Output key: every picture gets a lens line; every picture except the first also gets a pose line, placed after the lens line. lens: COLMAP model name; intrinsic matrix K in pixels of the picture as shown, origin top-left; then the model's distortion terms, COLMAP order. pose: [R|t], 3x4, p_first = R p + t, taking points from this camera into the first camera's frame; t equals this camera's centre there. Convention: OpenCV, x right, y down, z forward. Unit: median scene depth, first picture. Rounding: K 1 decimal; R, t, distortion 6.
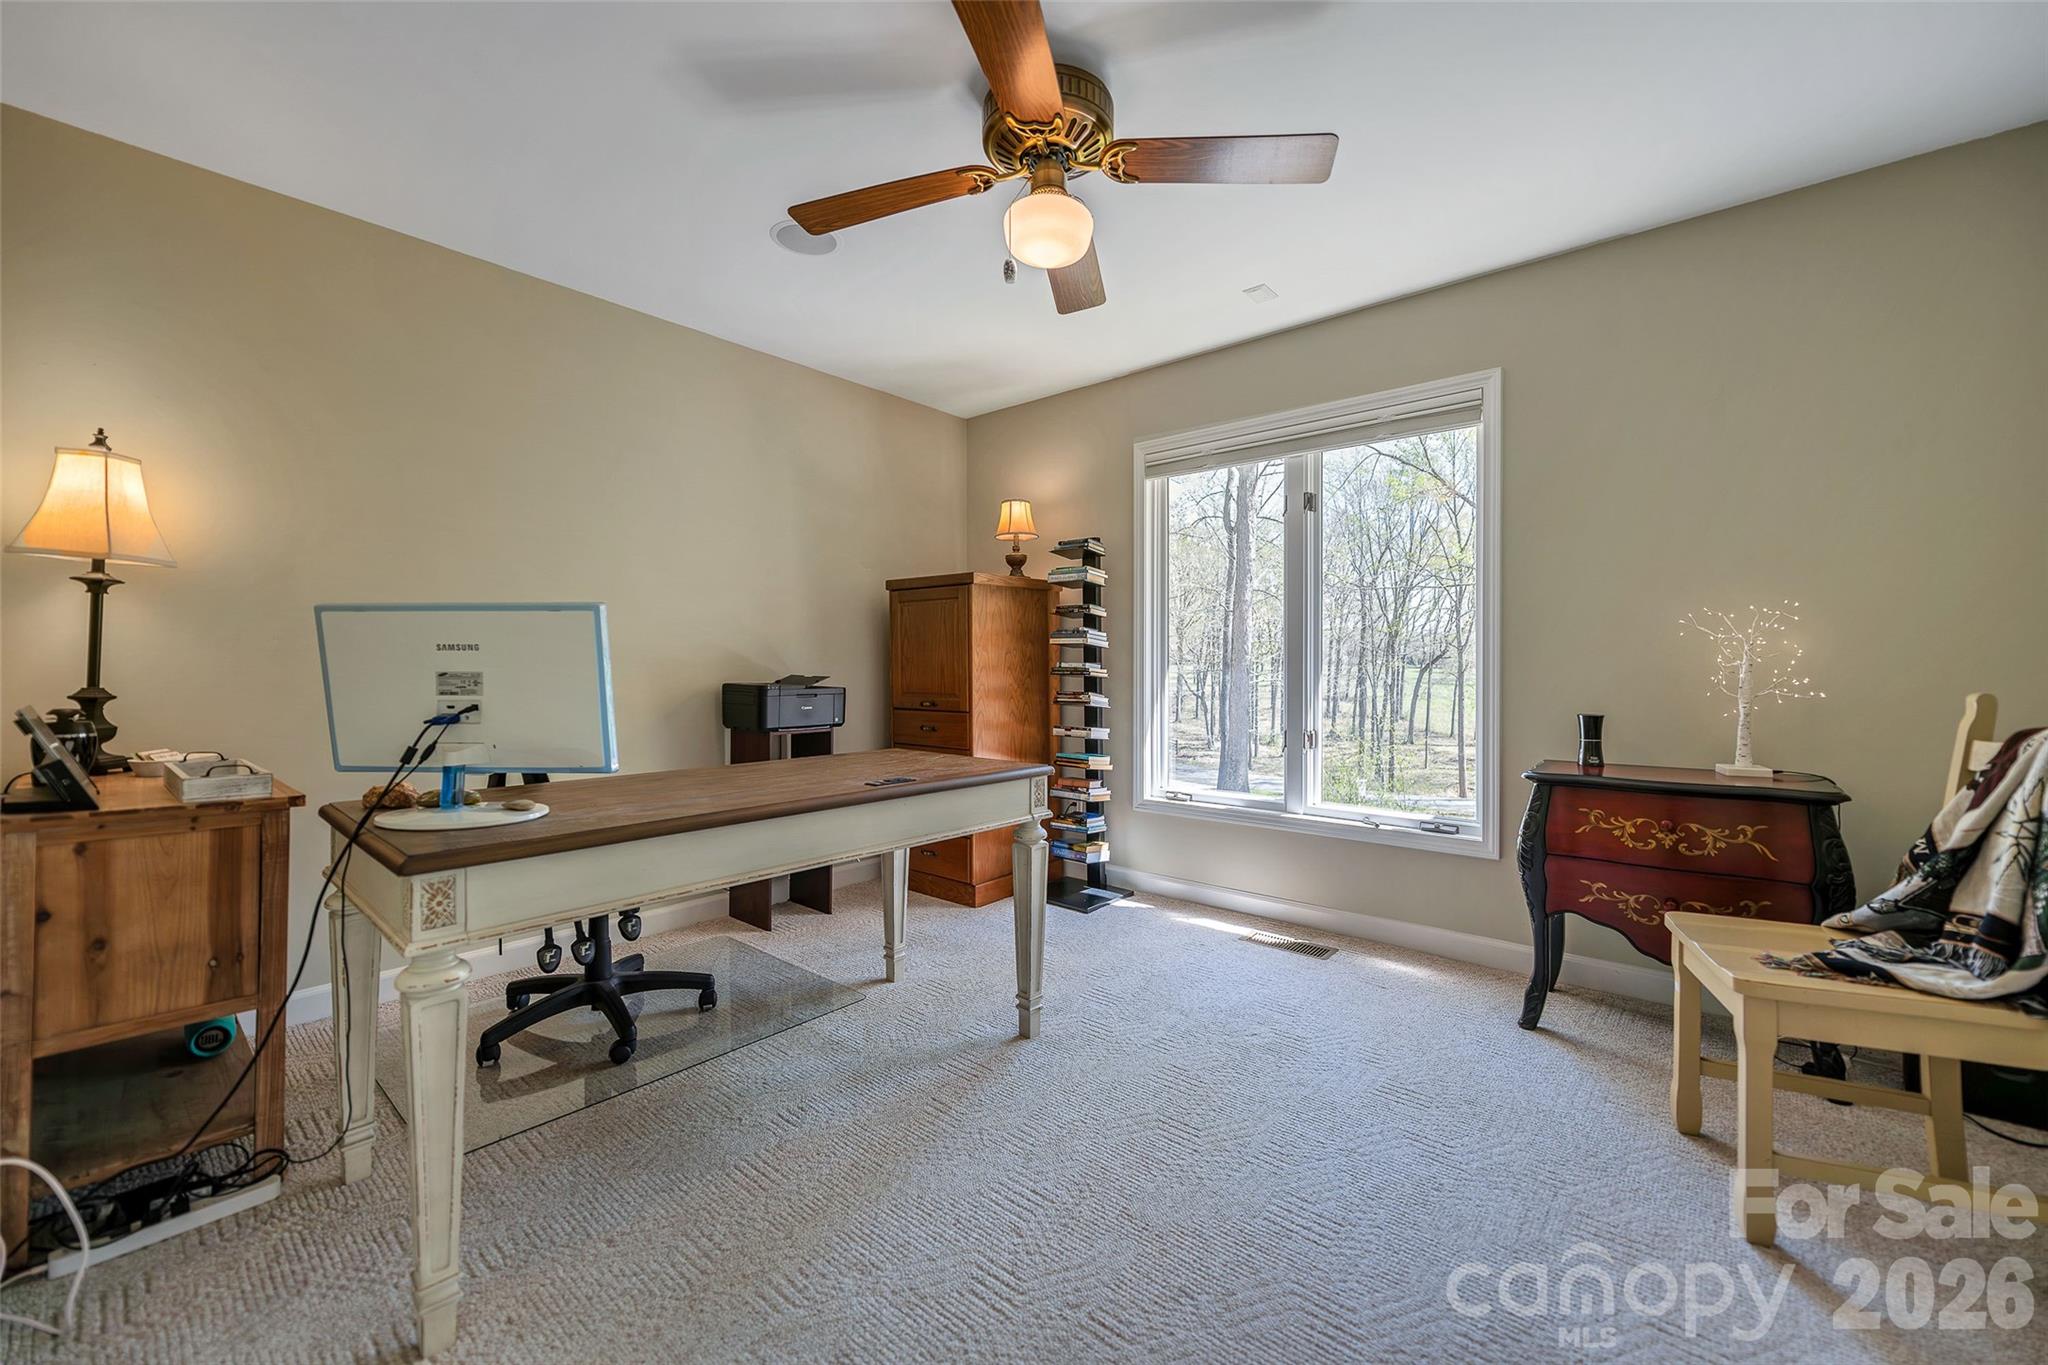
lens RADIAL K [[822.7, 0, 1019.7], [0, 822.7, 673.5], [0, 0, 1]] dist [0.001739, -0.001040]
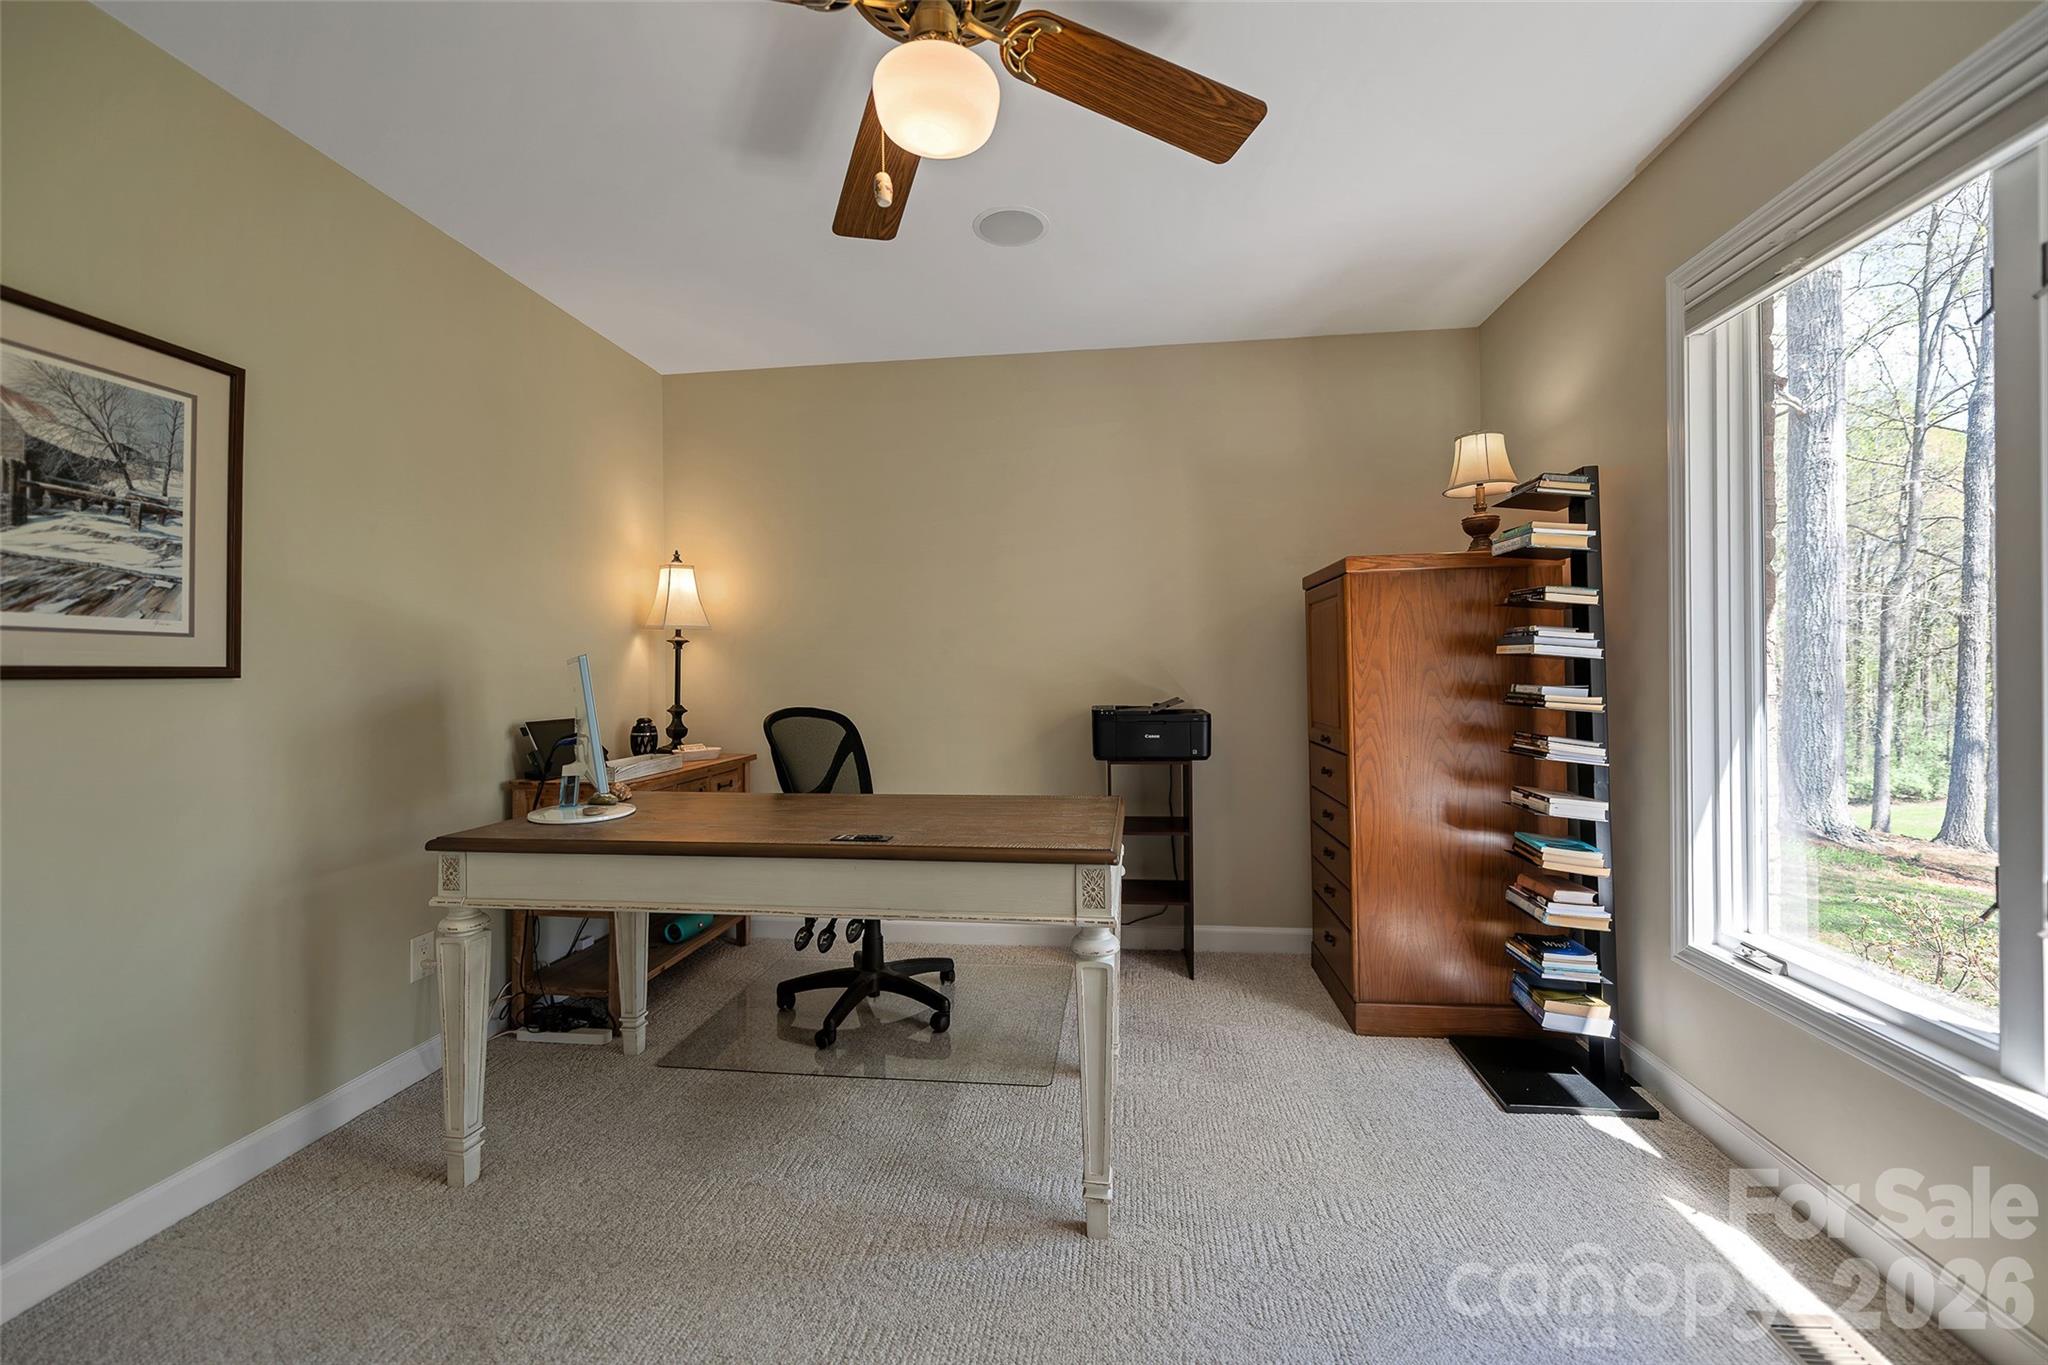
lens RADIAL K [[822.7, 0, 1020.9], [0, 822.7, 670.3], [0, 0, 1]] dist [0.001739, -0.001040]
pose [[0.548890, -0.007660, -0.835859, 0.403878], [0.004314, 0.999971, -0.006331, -0.024316], [0.835883, -0.000131, 0.548907, 0.401364]]
